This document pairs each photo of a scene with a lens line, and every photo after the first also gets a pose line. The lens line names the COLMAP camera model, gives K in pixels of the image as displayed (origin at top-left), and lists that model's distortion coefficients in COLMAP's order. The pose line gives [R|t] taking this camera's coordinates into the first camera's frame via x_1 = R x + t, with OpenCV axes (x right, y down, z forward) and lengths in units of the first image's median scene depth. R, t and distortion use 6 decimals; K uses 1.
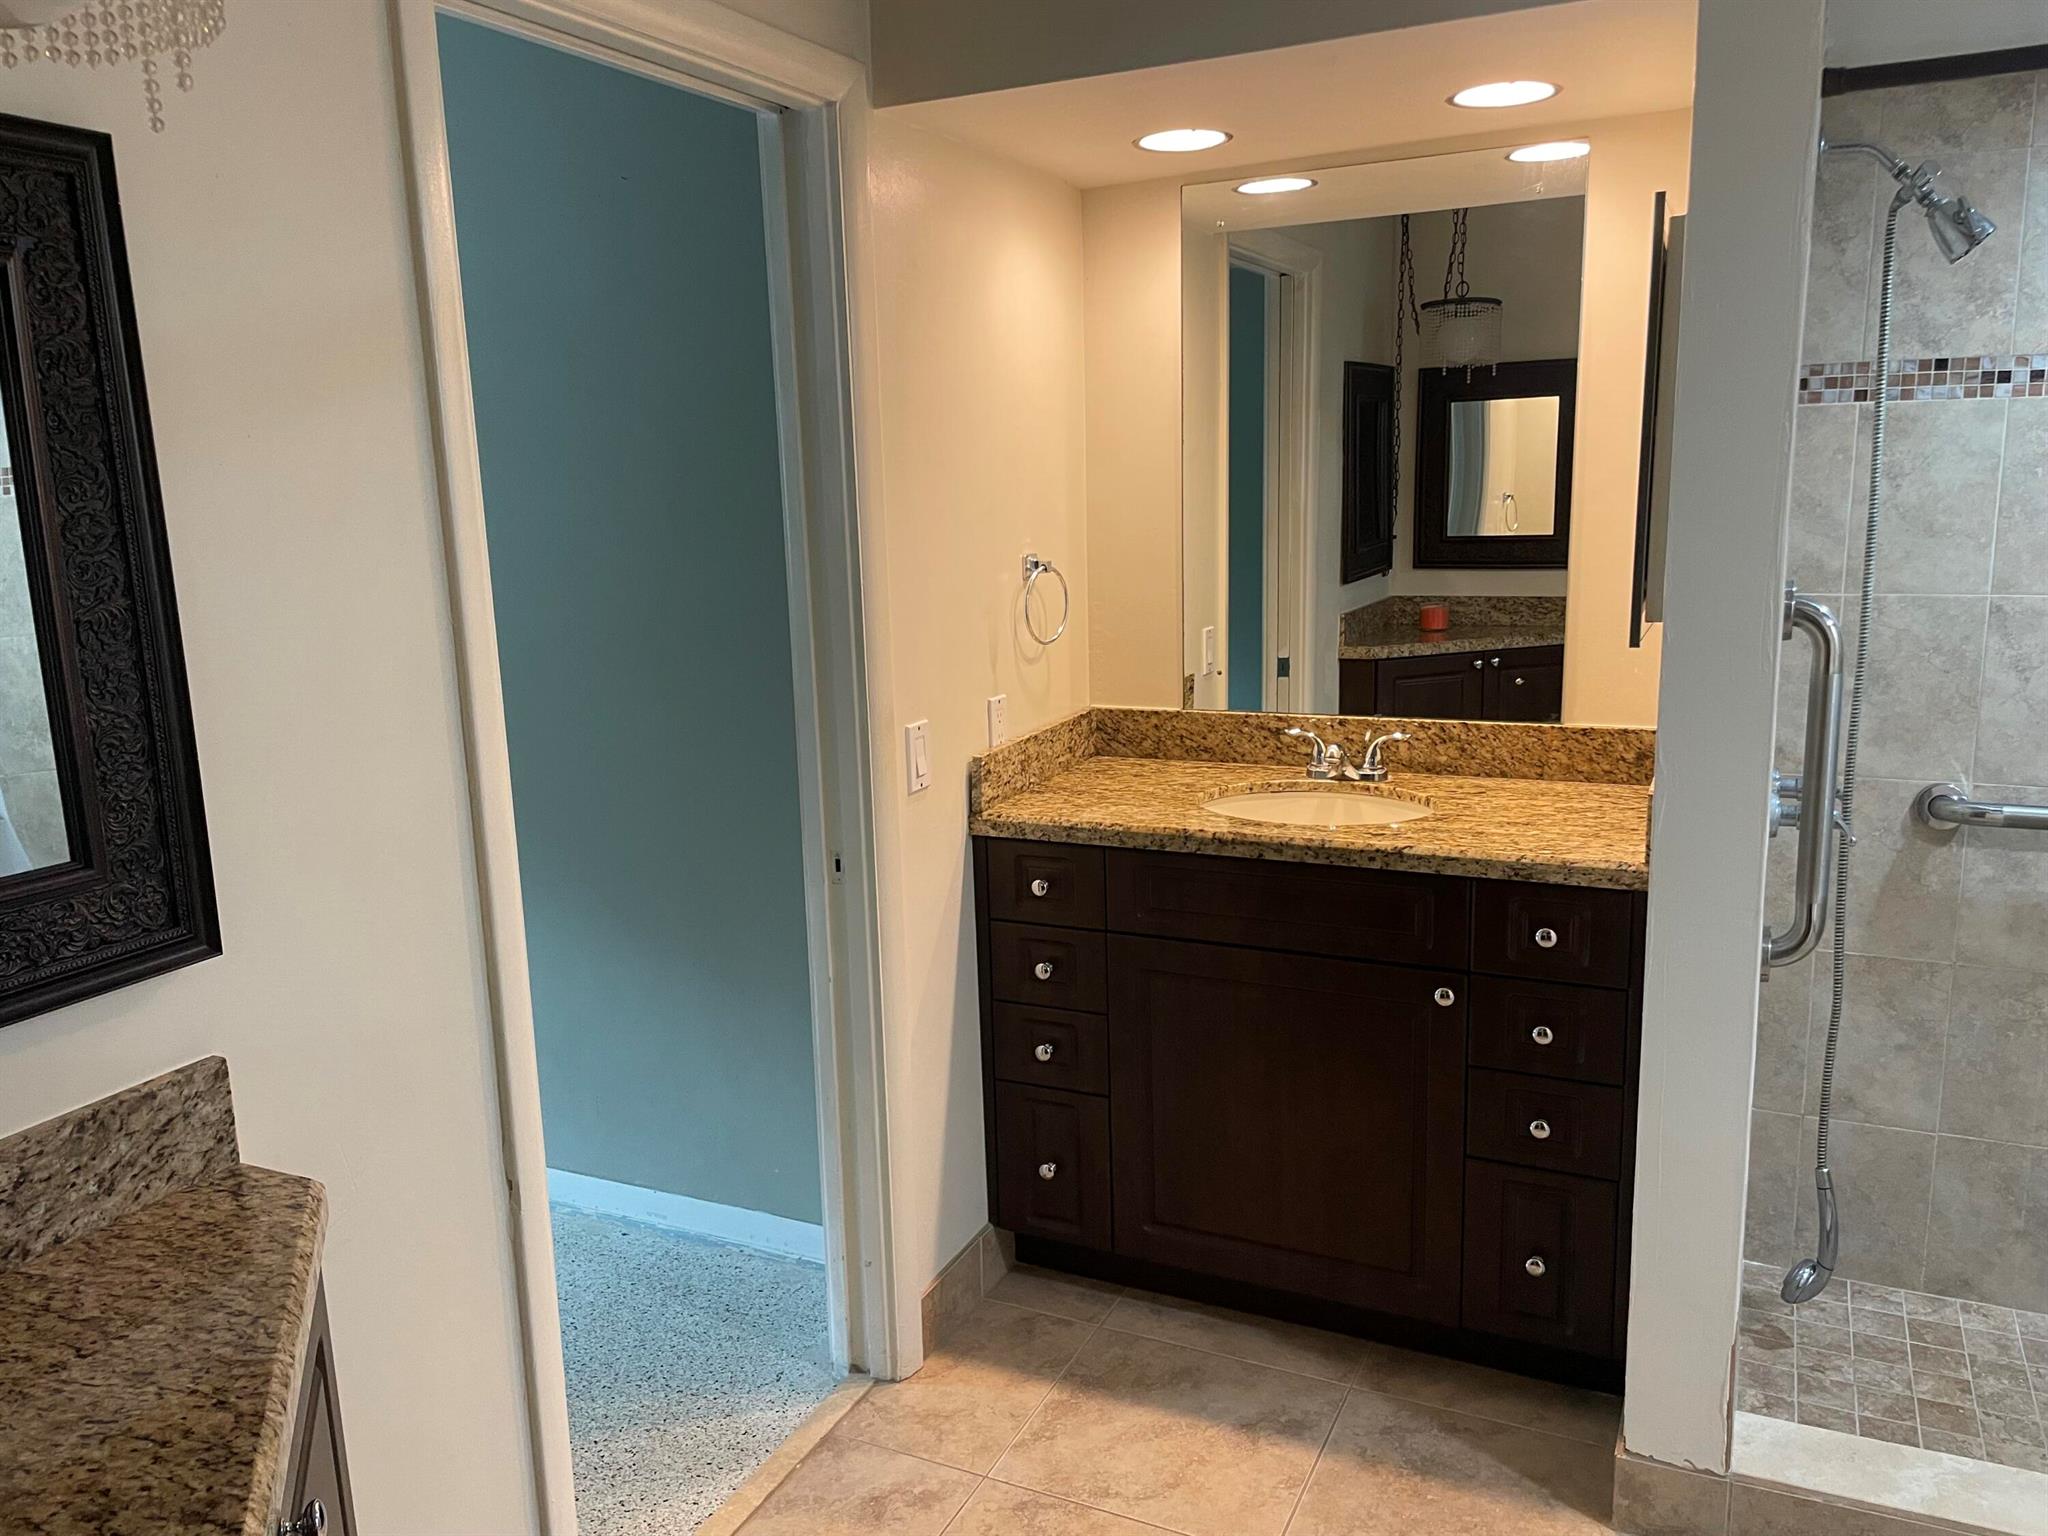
lens RADIAL K [[1548.8, 0, 1028.2], [0, 1548.8, 763.4], [0, 0, 1]] dist [0.092756, -0.113805]
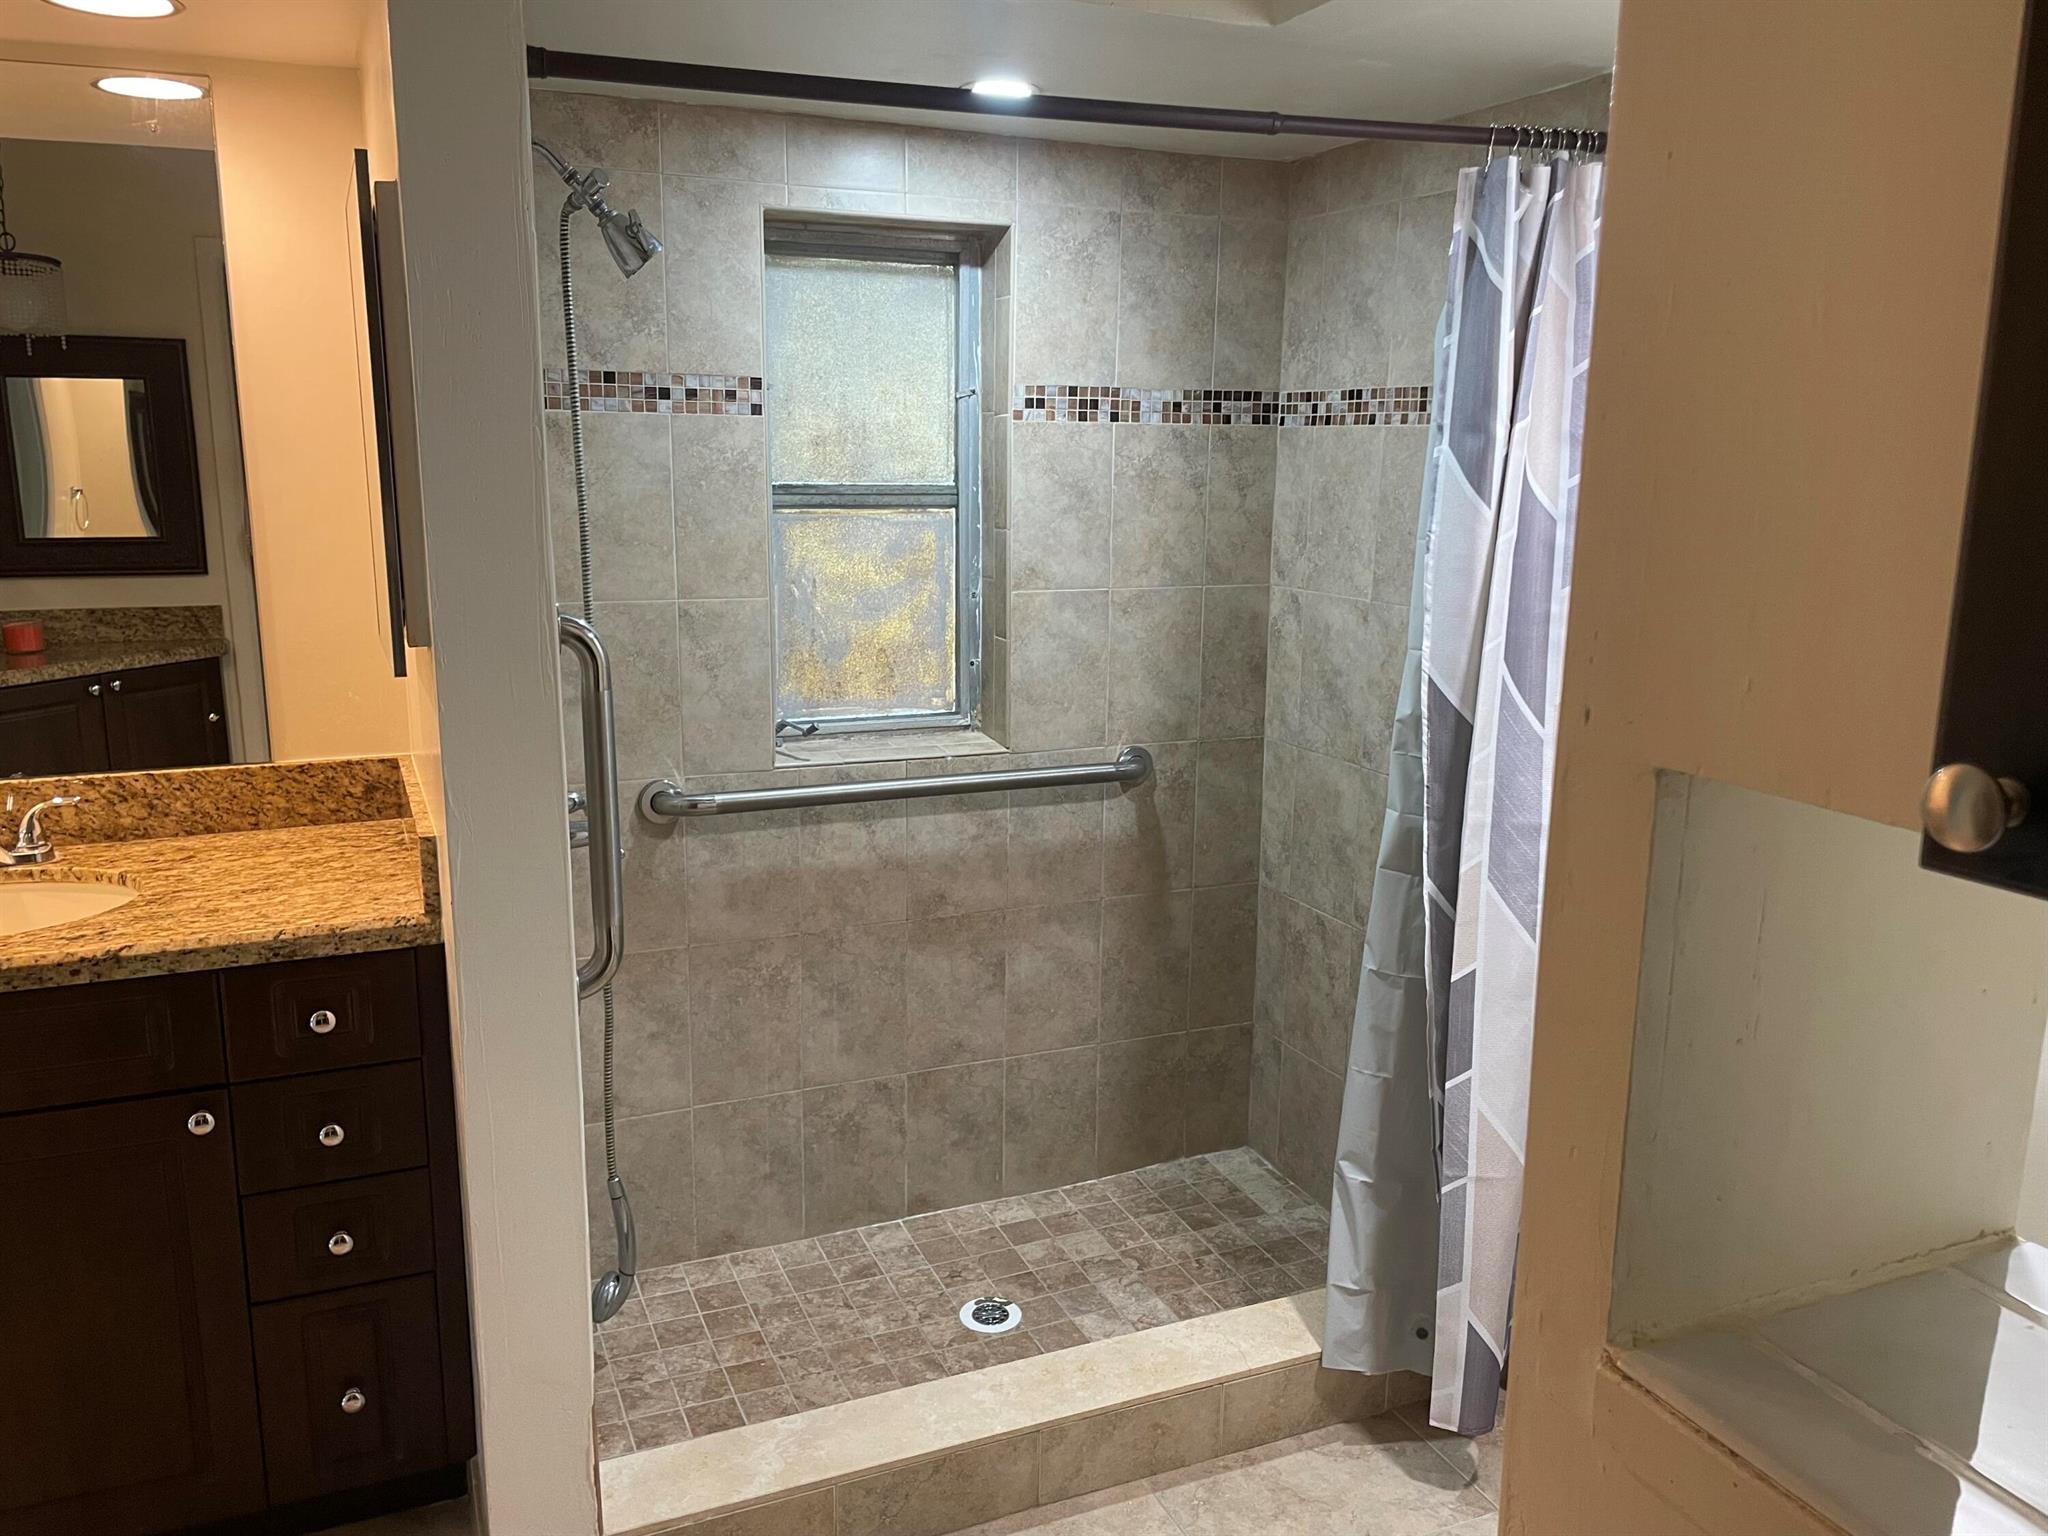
lens RADIAL K [[1548.8, 0, 1004.6], [0, 1548.8, 771.7], [0, 0, 1]] dist [0.092756, -0.113805]
pose [[0.670856, -0.117937, 0.732149, -0.025314], [0.113044, 0.991998, 0.056214, -0.025824], [-0.732921, 0.045054, 0.678821, 0.130049]]
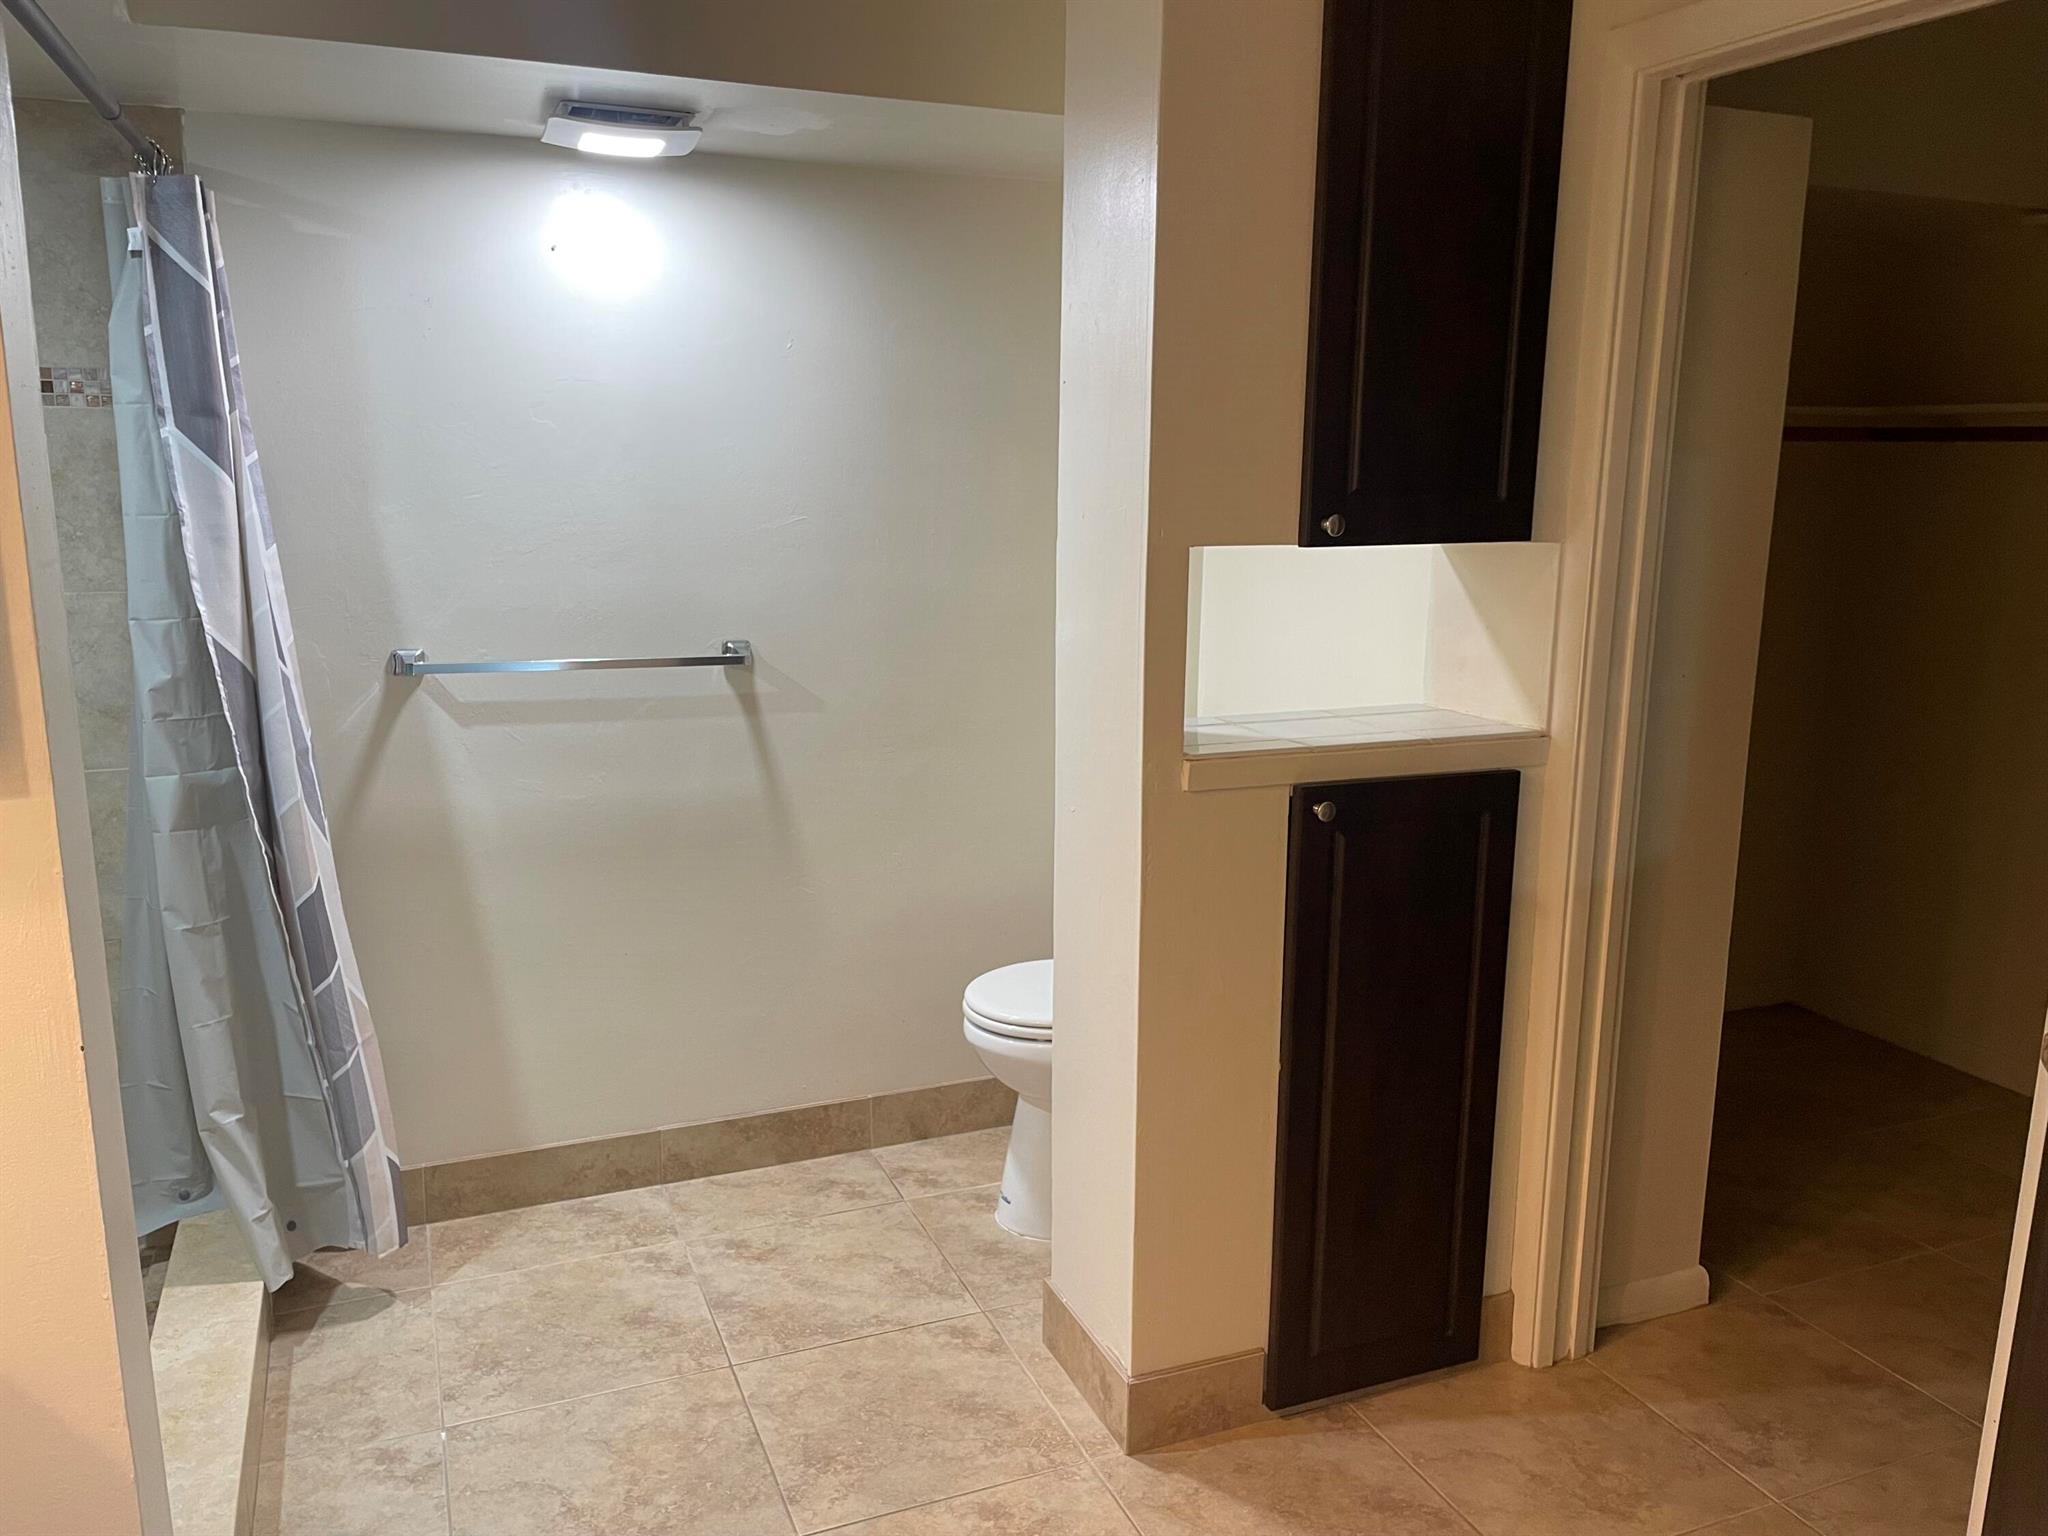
lens RADIAL K [[1548.8, 0, 1025.6], [0, 1548.8, 772.7], [0, 0, 1]] dist [0.092756, -0.113805]
pose [[-0.737099, -0.118063, 0.665391, -0.100213], [0.139748, 0.936707, 0.321013, -0.075197], [-0.661177, 0.329606, -0.673947, 0.400663]]
